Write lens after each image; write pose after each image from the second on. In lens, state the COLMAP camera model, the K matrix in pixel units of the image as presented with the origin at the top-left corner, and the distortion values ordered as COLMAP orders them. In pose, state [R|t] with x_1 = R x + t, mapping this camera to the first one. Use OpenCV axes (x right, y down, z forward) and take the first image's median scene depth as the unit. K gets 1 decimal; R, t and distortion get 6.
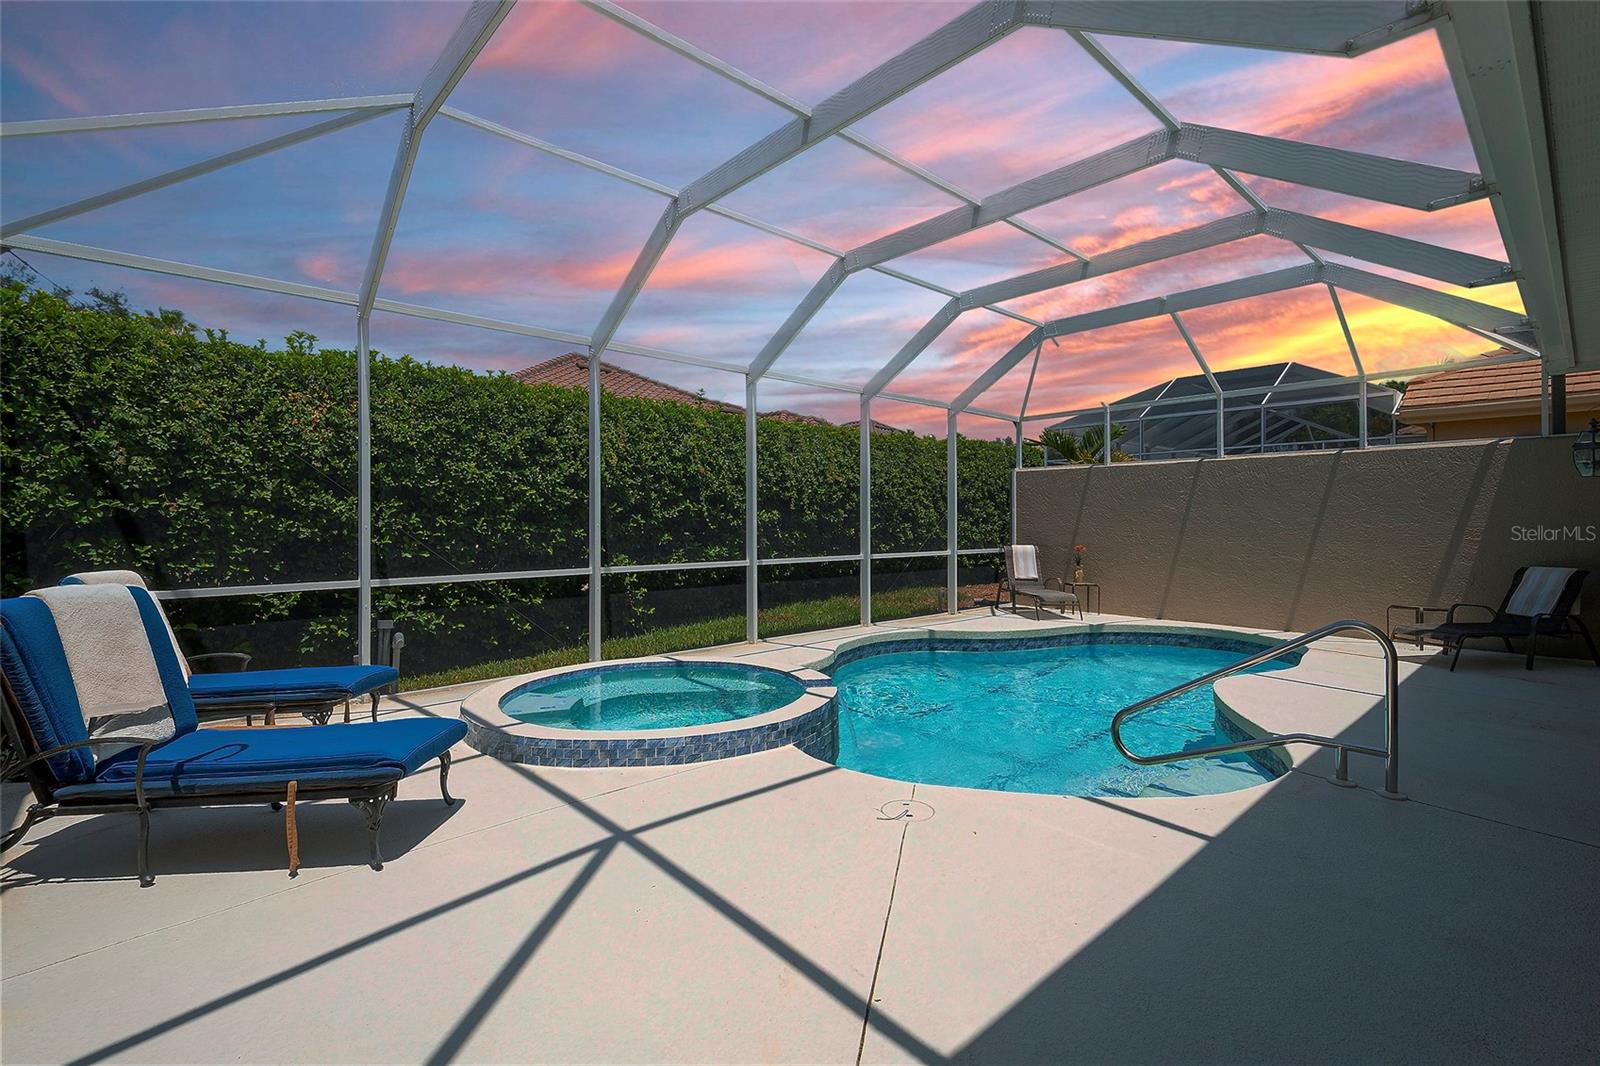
lens RADIAL K [[750.7, 0, 800.0], [0, 750.7, 533.0], [0, 0, 1]] dist [-0.002536, -0.000572]
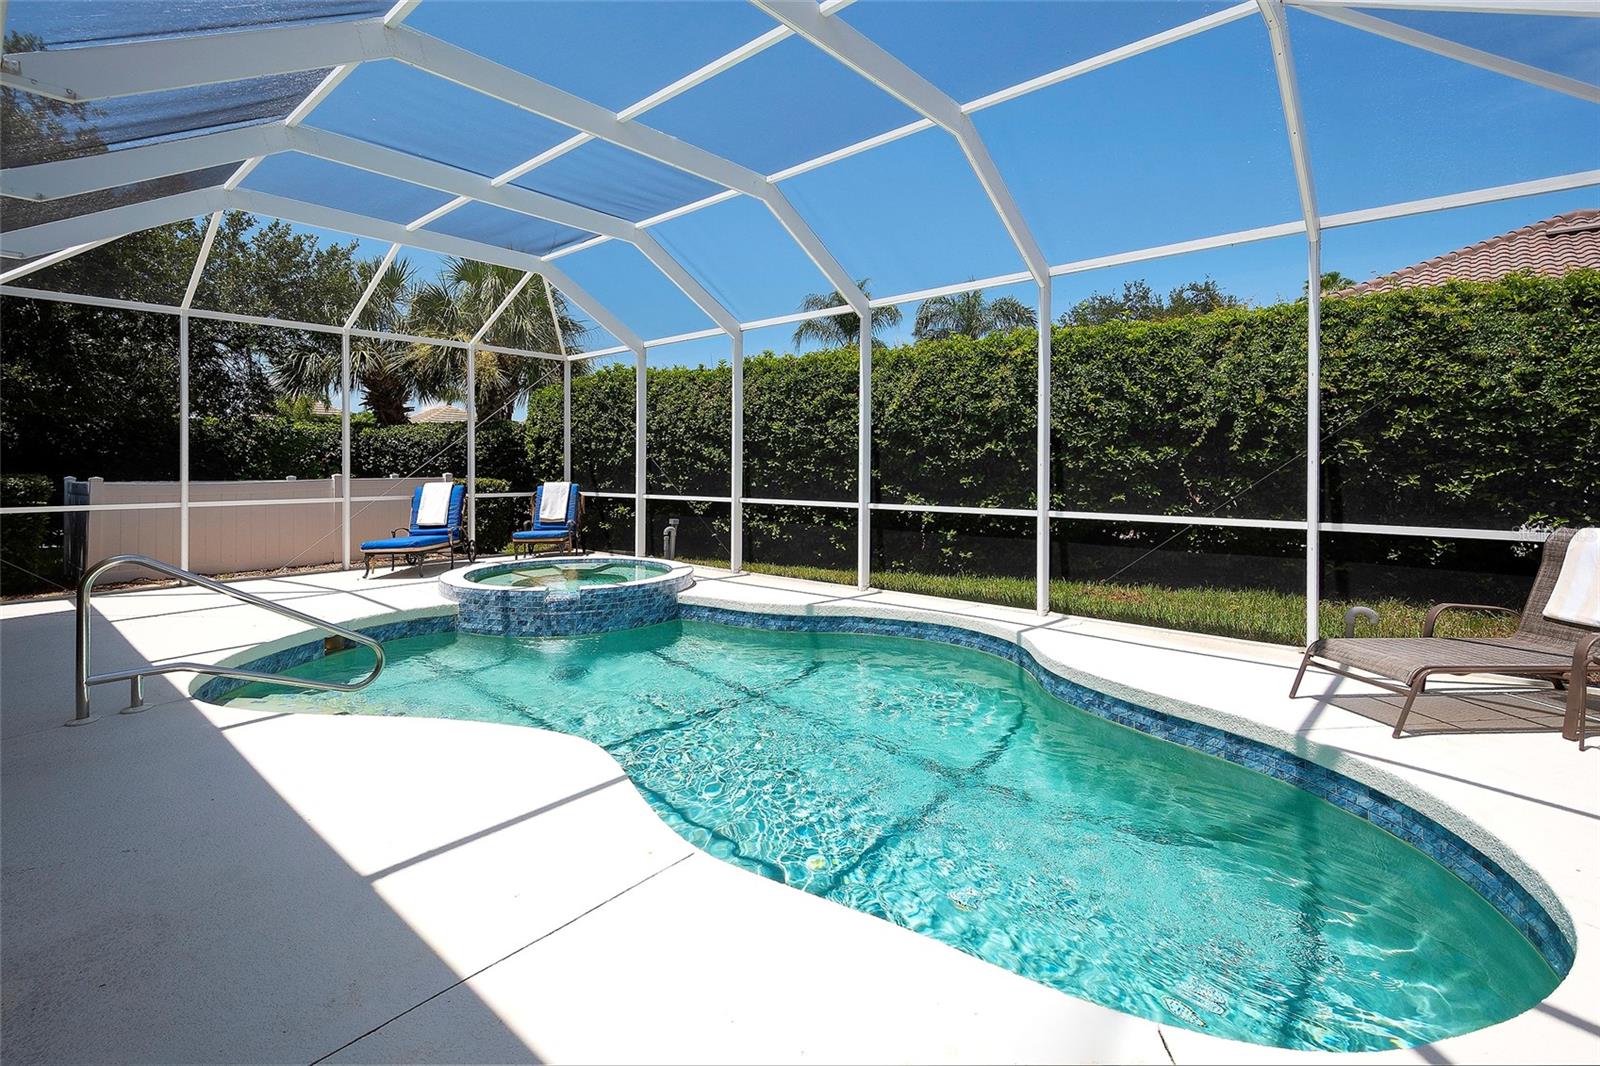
lens RADIAL K [[705.7, 0, 800.3], [0, 705.7, 464.8], [0, 0, 1]] dist [0.001290, -0.000026]
pose [[0.108043, 0.004181, -0.994137, 0.750770], [-0.014089, 0.999897, 0.002674, -0.013279], [0.994046, 0.013718, 0.108091, 0.744710]]
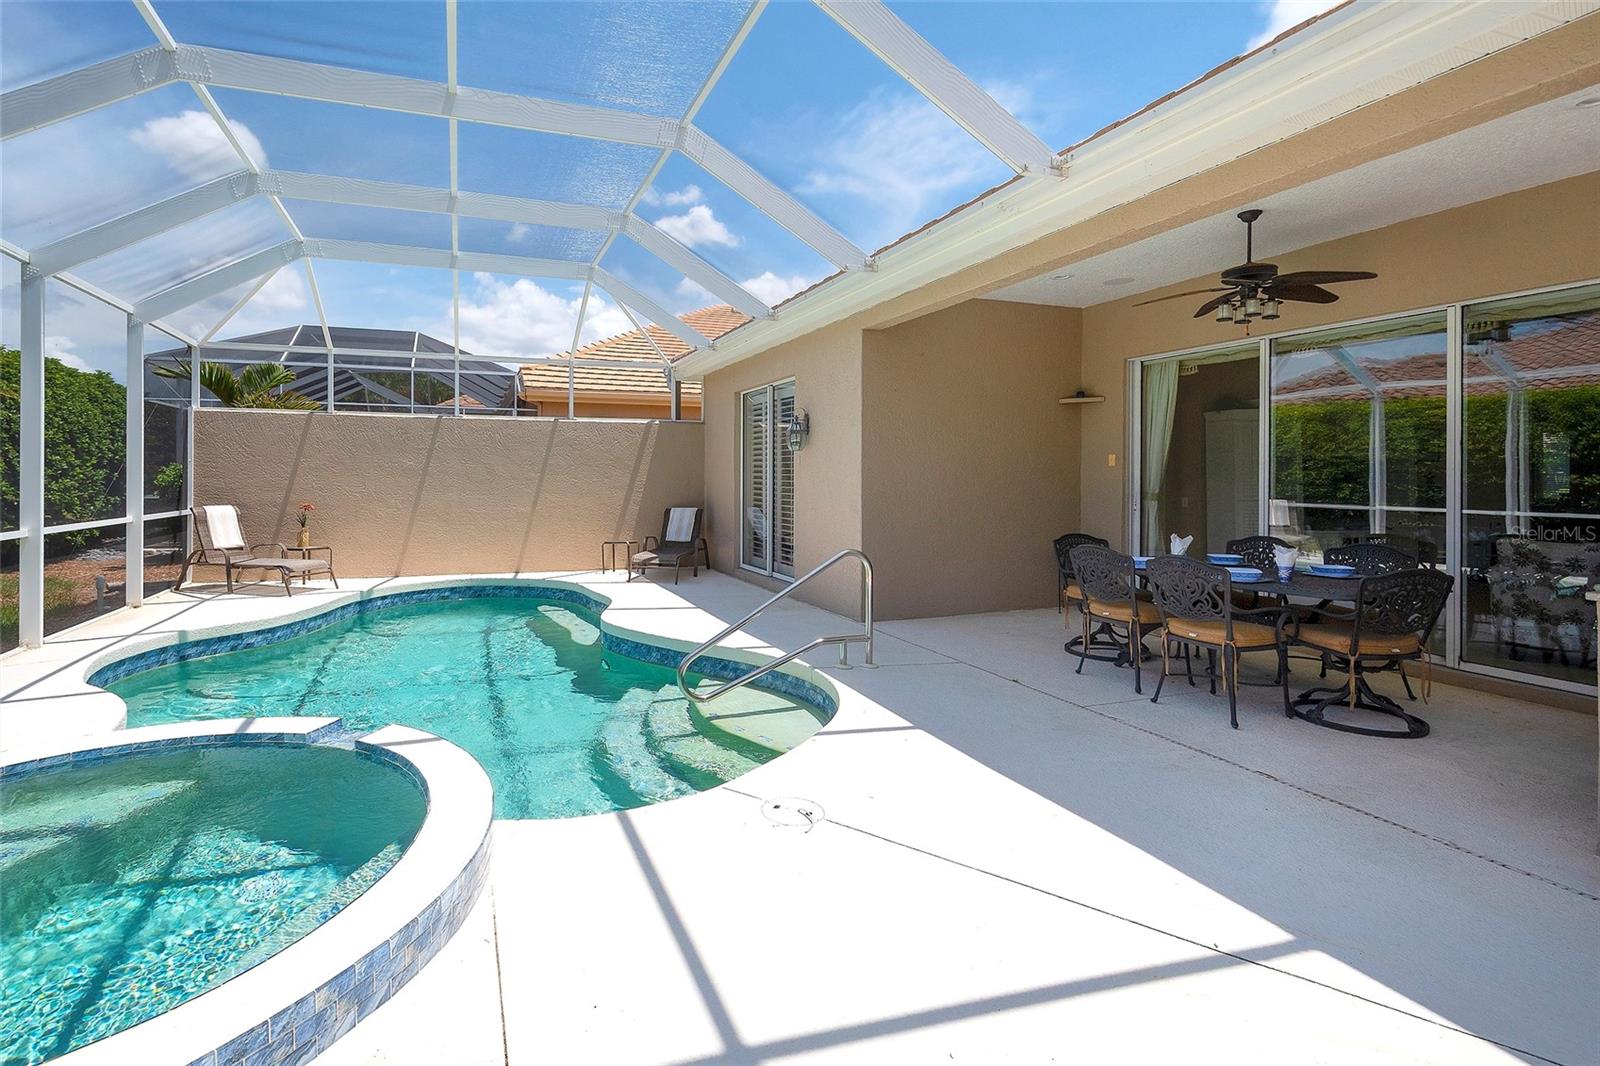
lens RADIAL K [[721.9, 0, 726.4], [0, 721.9, 475.7], [0, 0, 1]] dist [0.001360, -0.000301]
pose [[0.398299, 0.004989, 0.917242, -0.239853], [0.009136, 0.999914, -0.009406, -0.003891], [-0.917210, 0.012126, 0.398220, 0.270561]]
